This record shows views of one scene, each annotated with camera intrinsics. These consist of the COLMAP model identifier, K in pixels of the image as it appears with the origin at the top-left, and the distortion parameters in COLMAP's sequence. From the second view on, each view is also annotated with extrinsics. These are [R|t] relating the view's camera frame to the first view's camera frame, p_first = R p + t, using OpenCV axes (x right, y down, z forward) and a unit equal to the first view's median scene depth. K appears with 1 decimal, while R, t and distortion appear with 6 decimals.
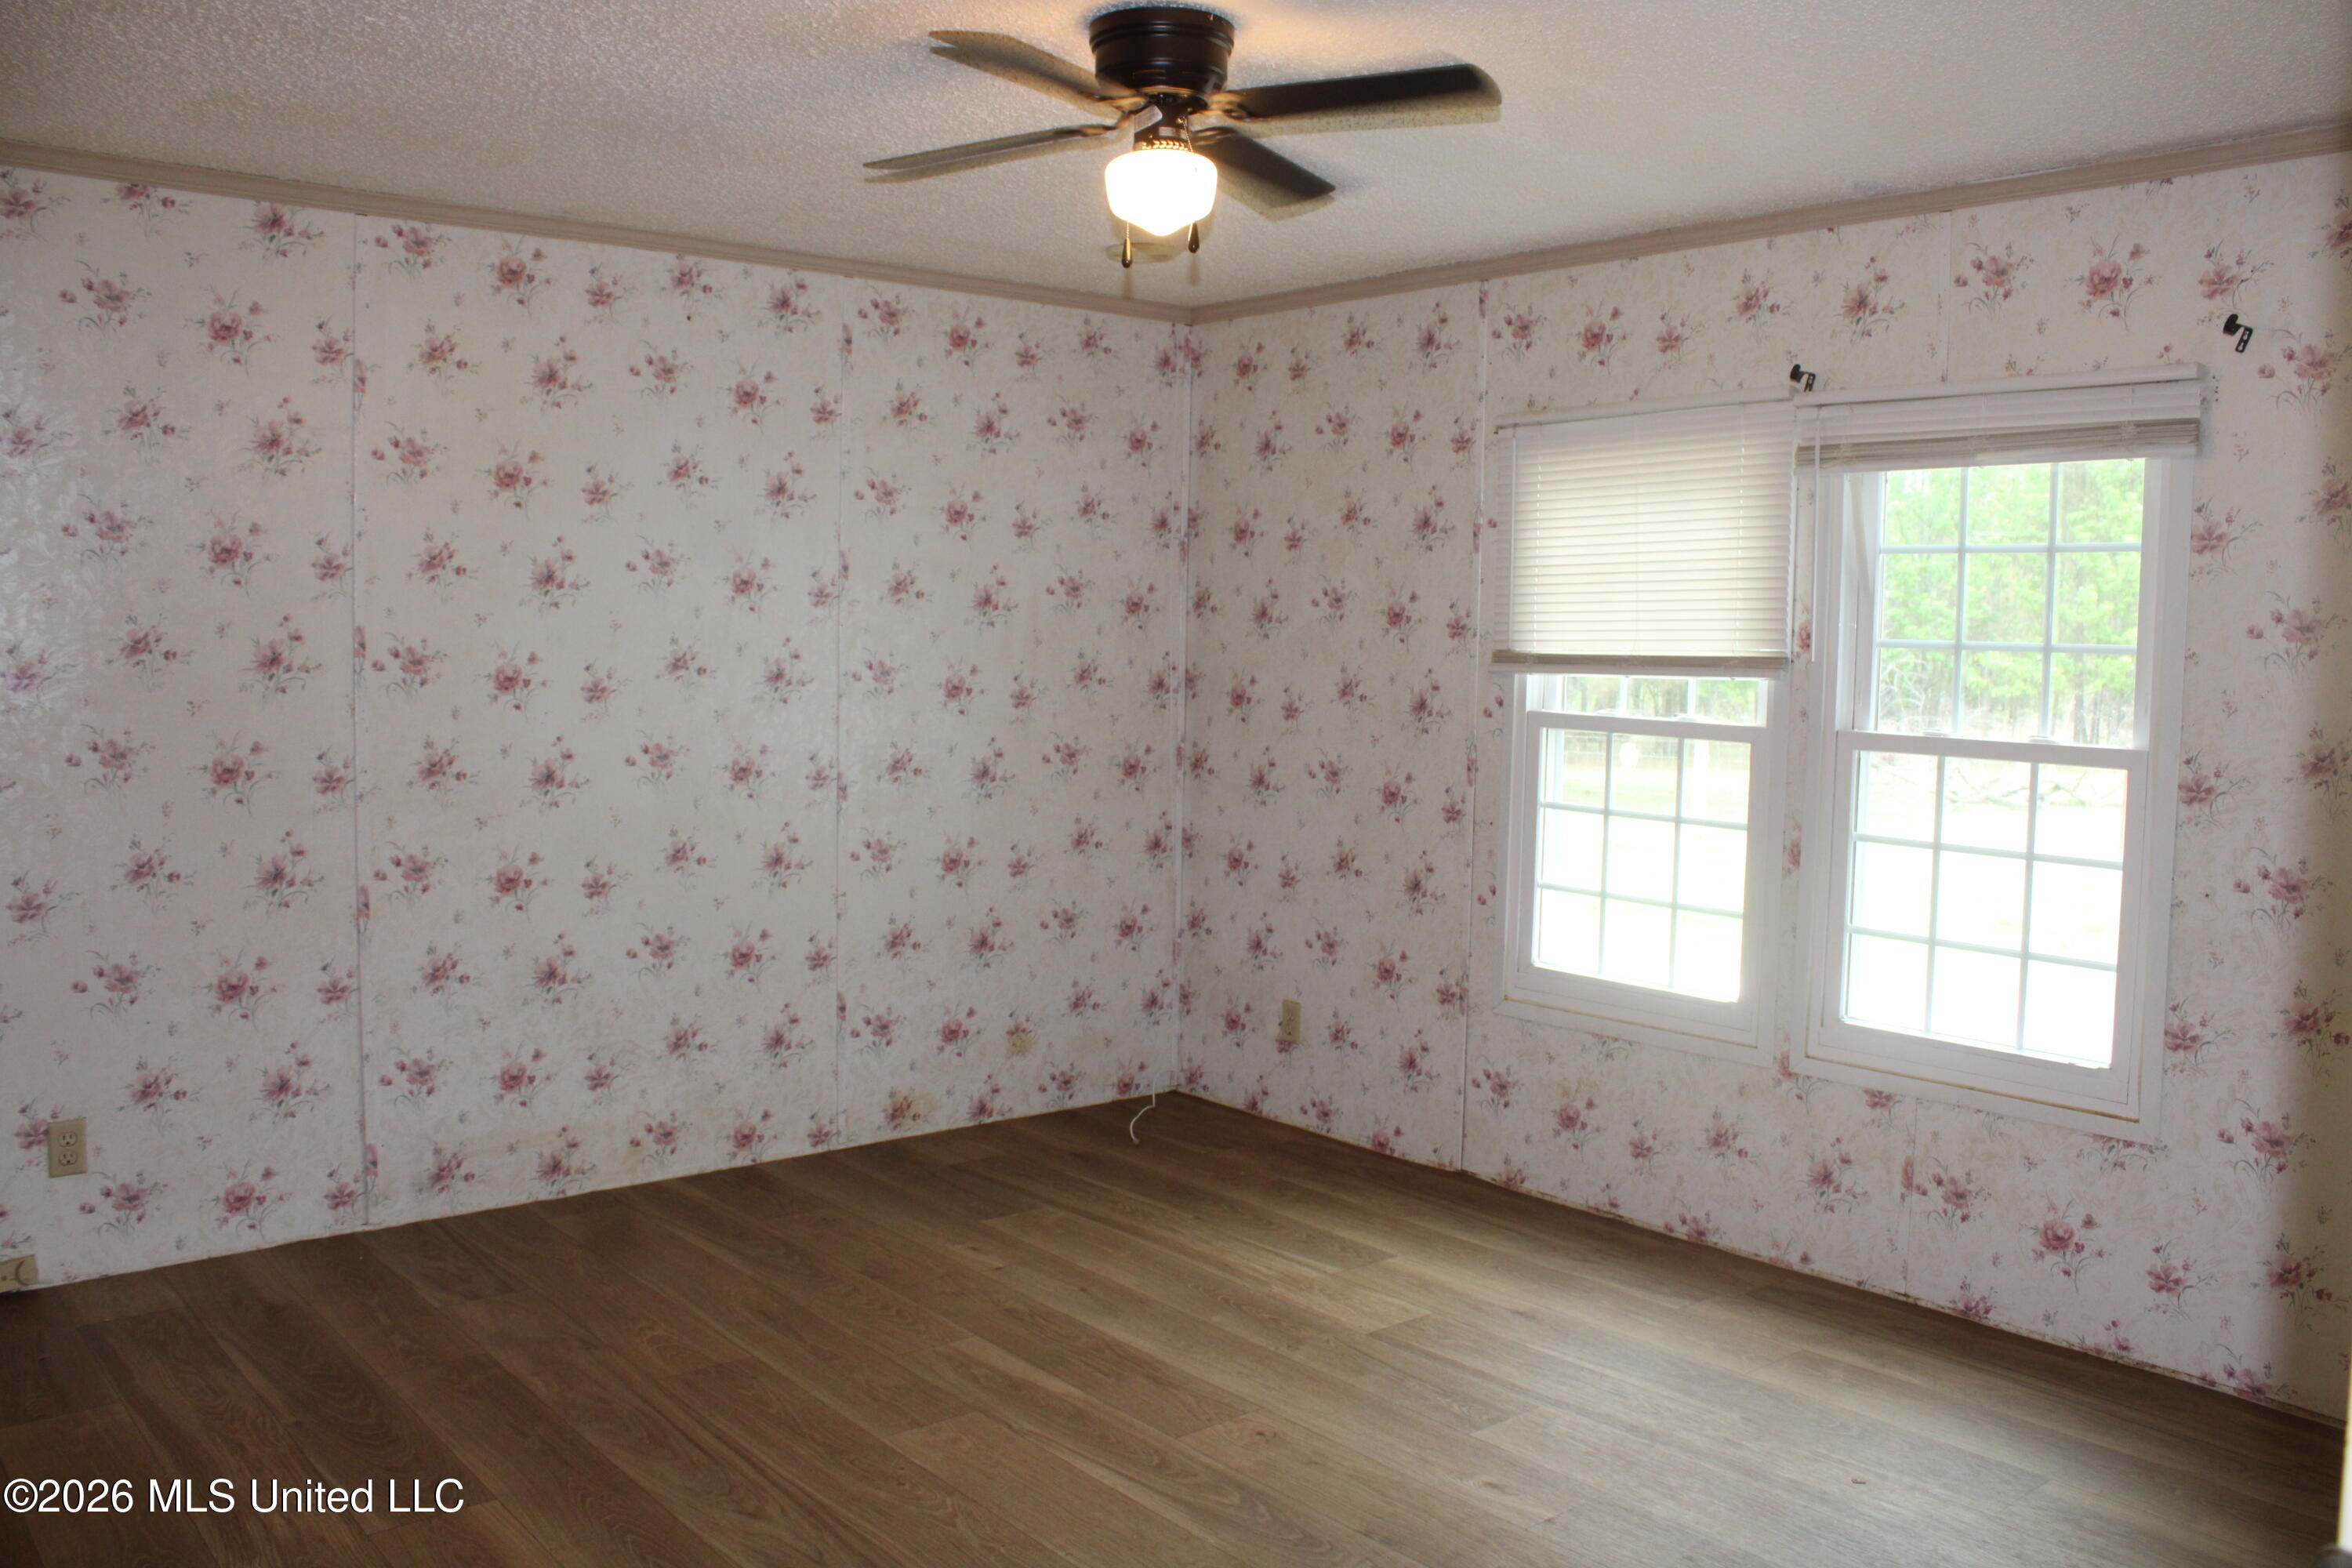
lens RADIAL K [[1929.4, 0, 1176.0], [0, 1929.4, 784.0], [0, 0, 1]] dist [0.038154, 0.000201]
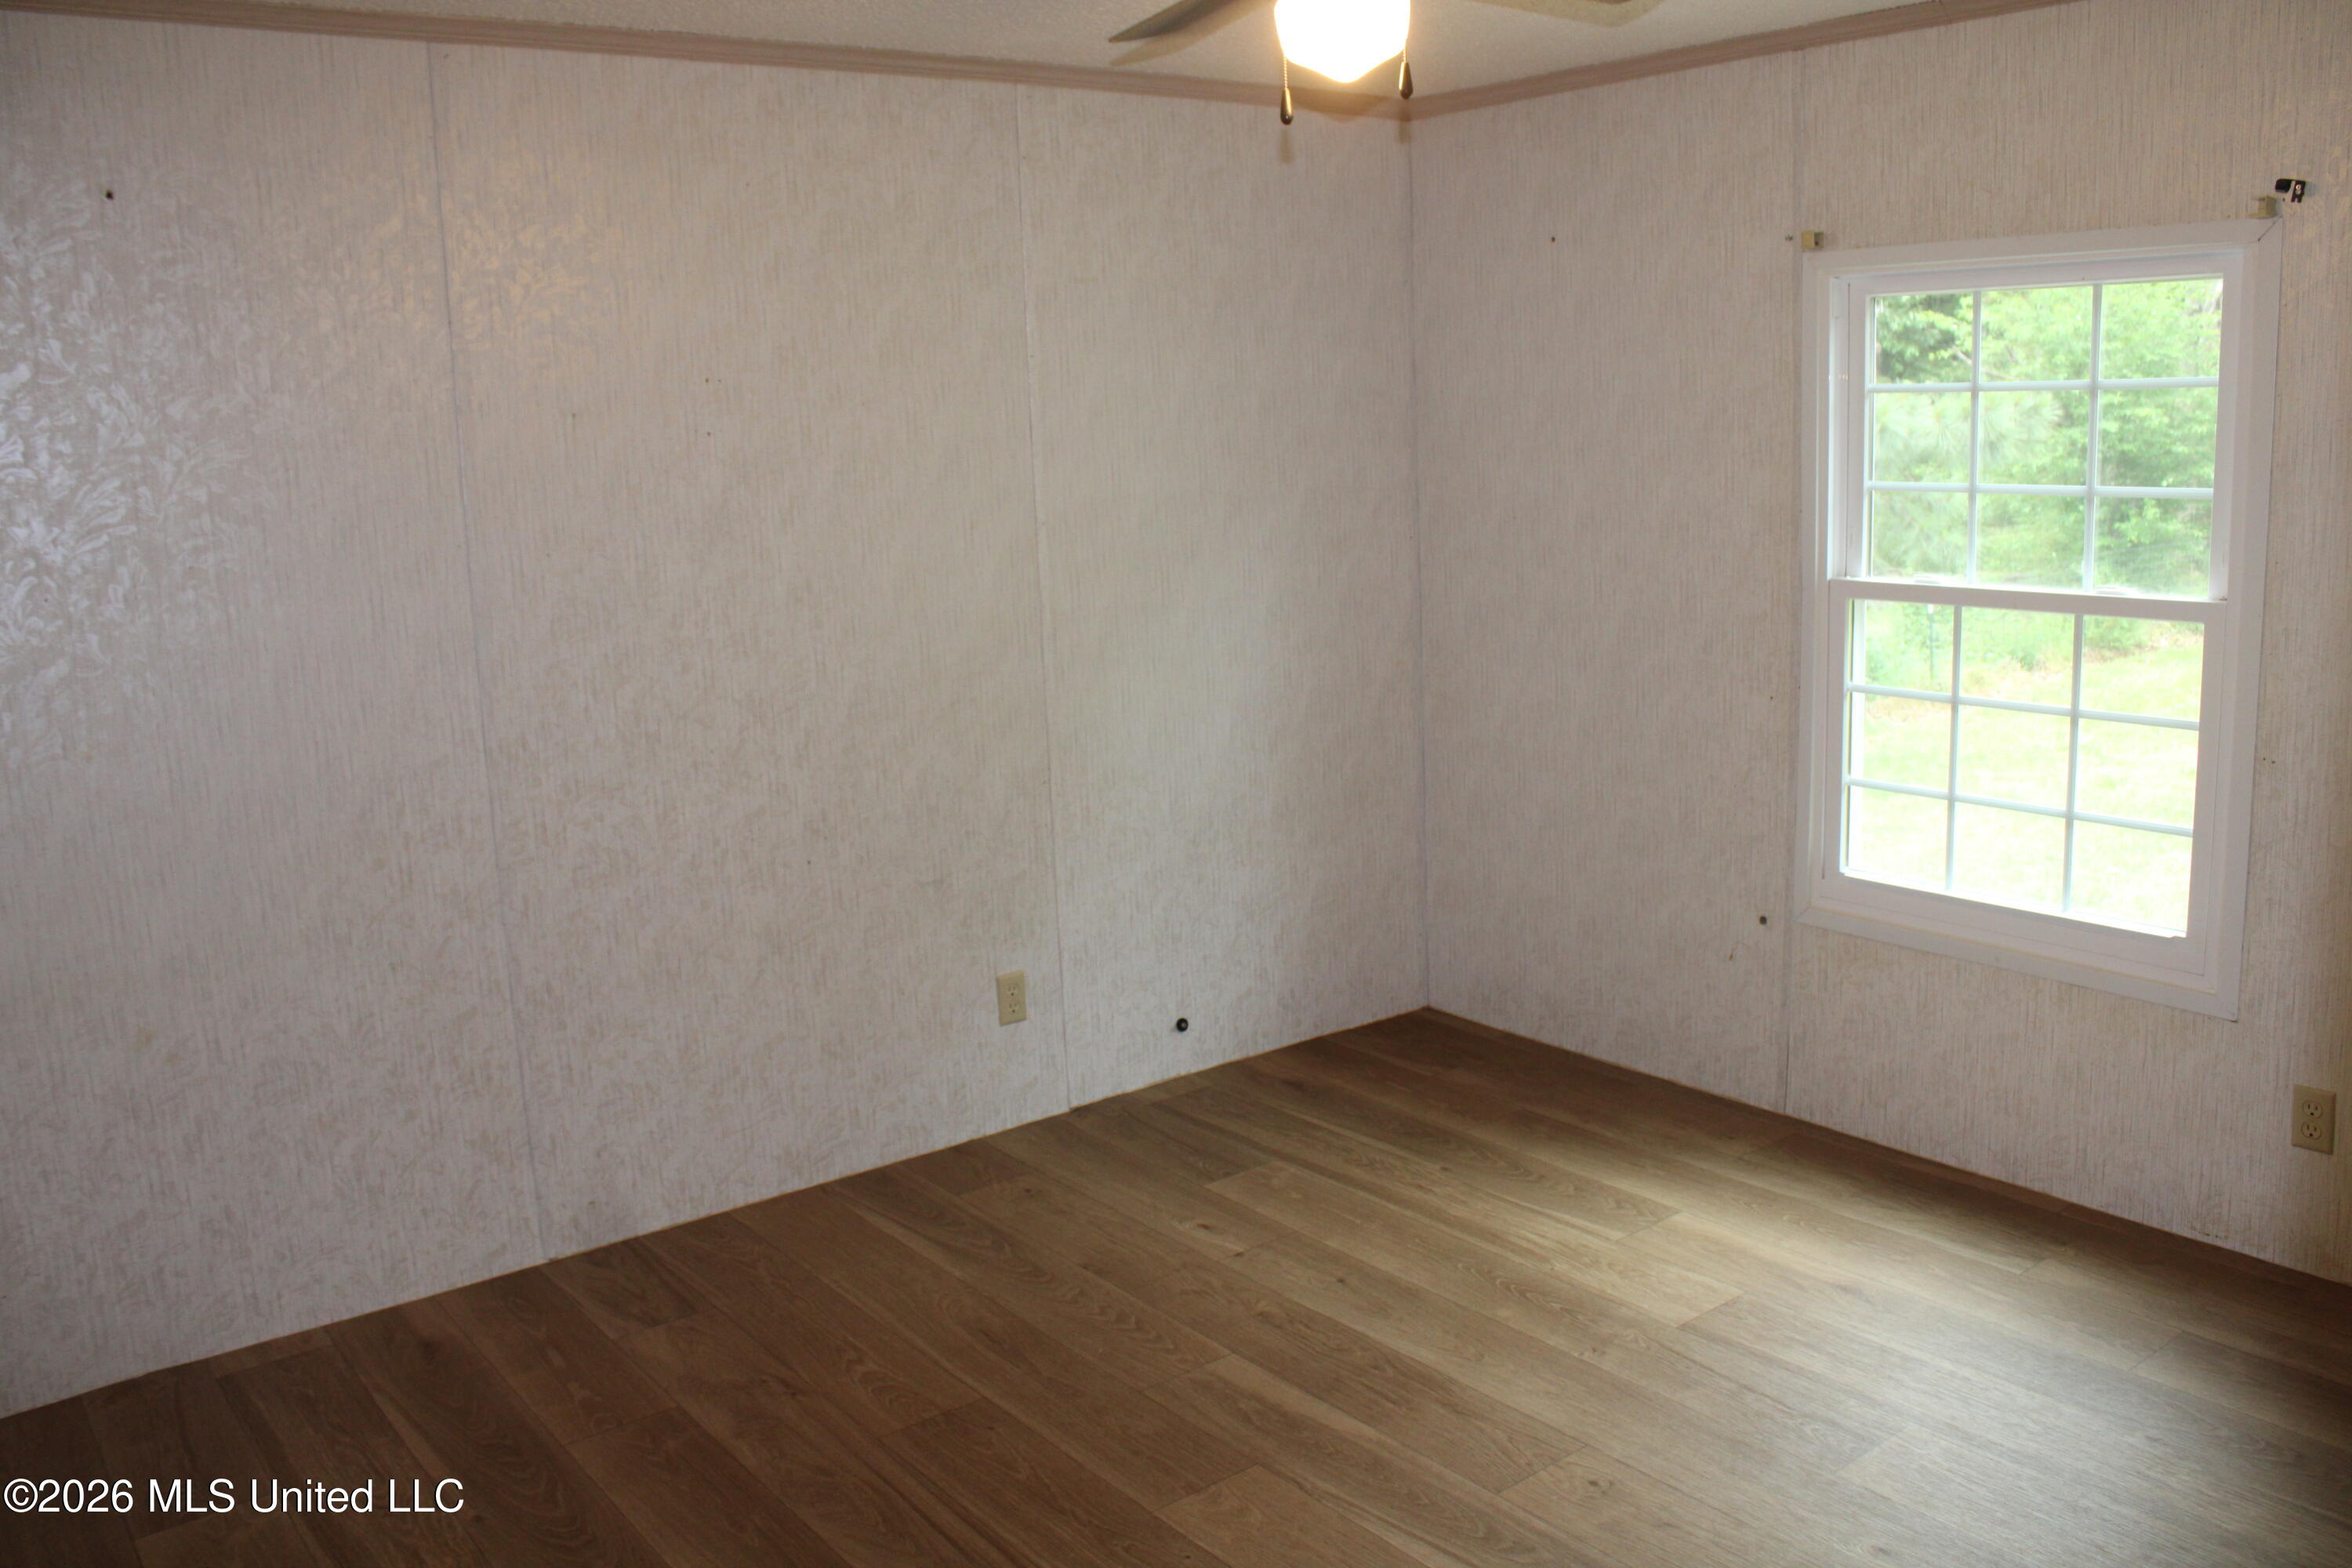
lens RADIAL K [[1929.4, 0, 1176.0], [0, 1929.4, 784.0], [0, 0, 1]] dist [0.038154, 0.000201]
pose [[0.999363, -0.029270, -0.020432, -0.098928], [0.031600, 0.991656, 0.124983, -0.068875], [0.016603, -0.125549, 0.991948, 0.173674]]
